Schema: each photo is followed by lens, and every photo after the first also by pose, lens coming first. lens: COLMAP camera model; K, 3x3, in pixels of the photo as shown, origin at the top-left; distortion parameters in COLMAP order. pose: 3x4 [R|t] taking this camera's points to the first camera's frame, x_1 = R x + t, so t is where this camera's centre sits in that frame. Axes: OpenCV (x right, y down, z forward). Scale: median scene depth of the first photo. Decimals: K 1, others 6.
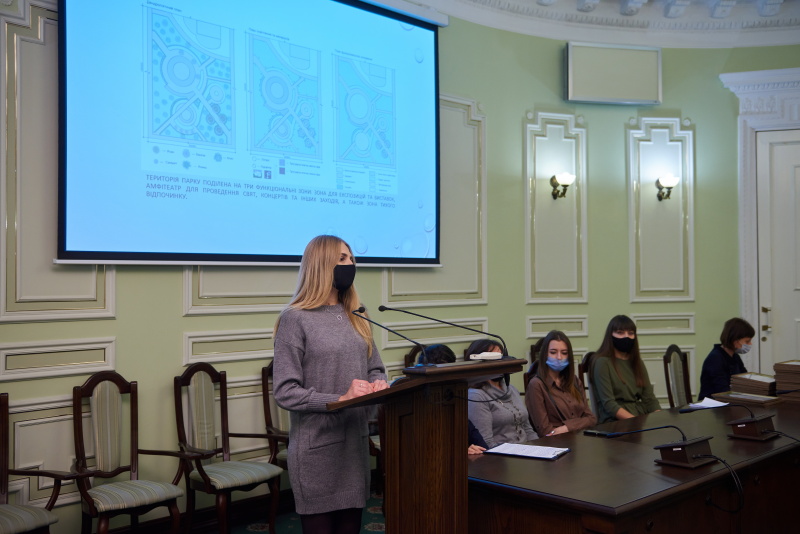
lens RADIAL K [[783.7, 0, 400.0], [0, 783.7, 267.0], [0, 0, 1]] dist [0.009561, 0.017888]
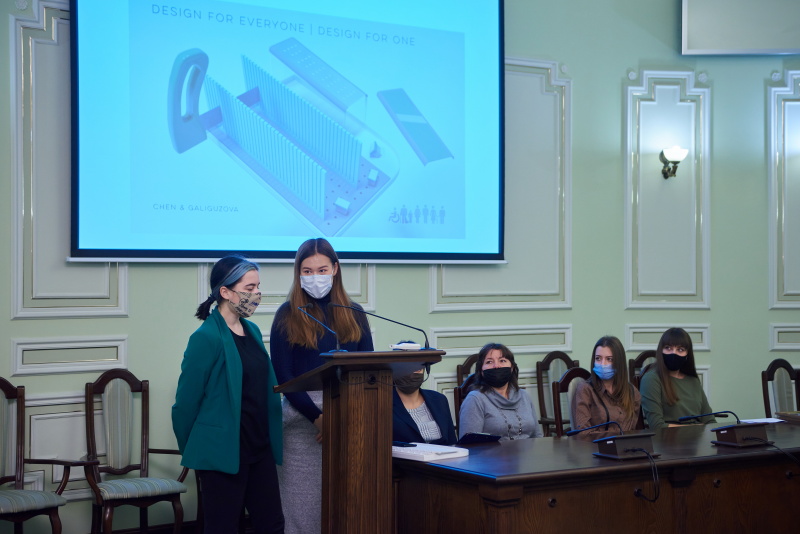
lens RADIAL K [[1229.1, 0, 400.0], [0, 1229.1, 267.0], [0, 0, 1]] dist [0.100173, 0.080765]
pose [[0.982050, 0.002794, -0.188599, 0.247109], [-0.001092, 0.999958, 0.009130, -0.010621], [0.188617, -0.008760, 0.982012, -0.428731]]
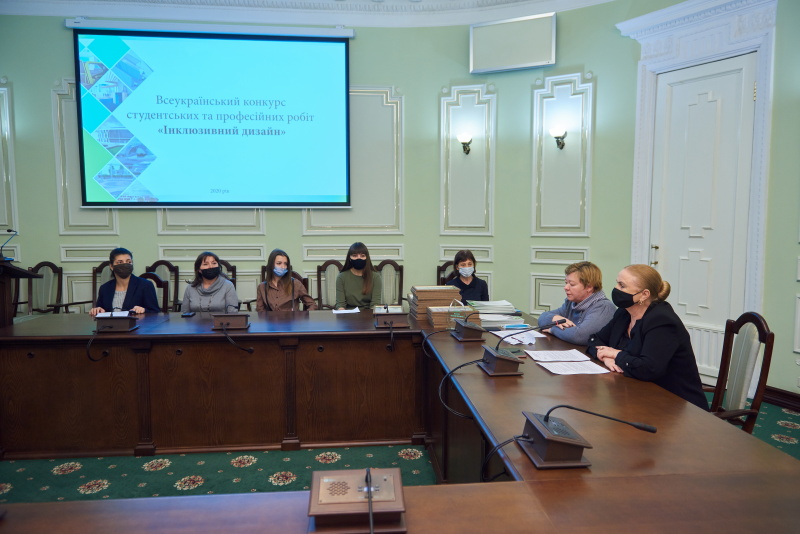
lens RADIAL K [[583.2, 0, 400.0], [0, 583.2, 267.0], [0, 0, 1]] dist [0.032544, -0.000074]
pose [[0.783550, 0.057270, -0.618683, 1.044792], [0.007455, 0.994805, 0.101529, -0.000989], [0.621284, -0.084165, 0.779053, 0.248817]]
